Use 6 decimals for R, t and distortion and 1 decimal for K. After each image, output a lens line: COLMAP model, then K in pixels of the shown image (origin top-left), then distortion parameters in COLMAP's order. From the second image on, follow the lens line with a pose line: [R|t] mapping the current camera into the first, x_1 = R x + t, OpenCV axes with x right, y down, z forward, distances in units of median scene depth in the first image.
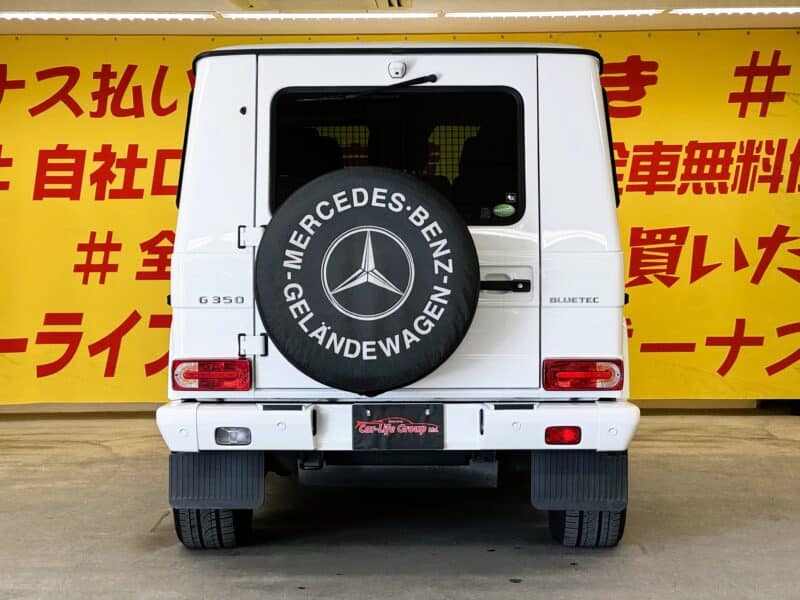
lens RADIAL K [[1831.7, 0, 399.6], [0, 1831.7, 293.7], [0, 0, 1]] dist [0.175709, 0.000000]
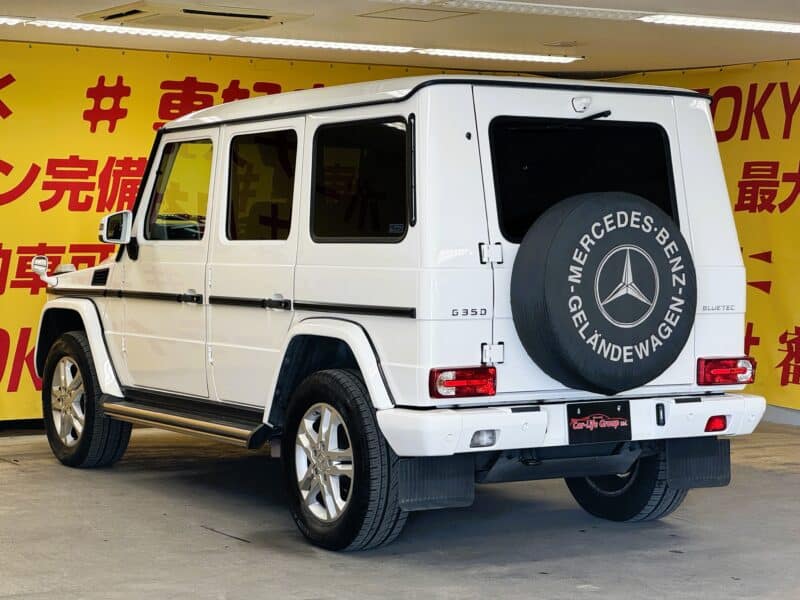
lens RADIAL K [[1831.7, 0, 425.0], [0, 1831.7, 304.5], [0, 0, 1]] dist [0.175709, 0.000000]
pose [[0.834323, -0.013397, 0.551113, -0.716576], [0.013116, 0.999904, 0.004451, -0.006347], [-0.551120, 0.003515, 0.834418, 0.117553]]
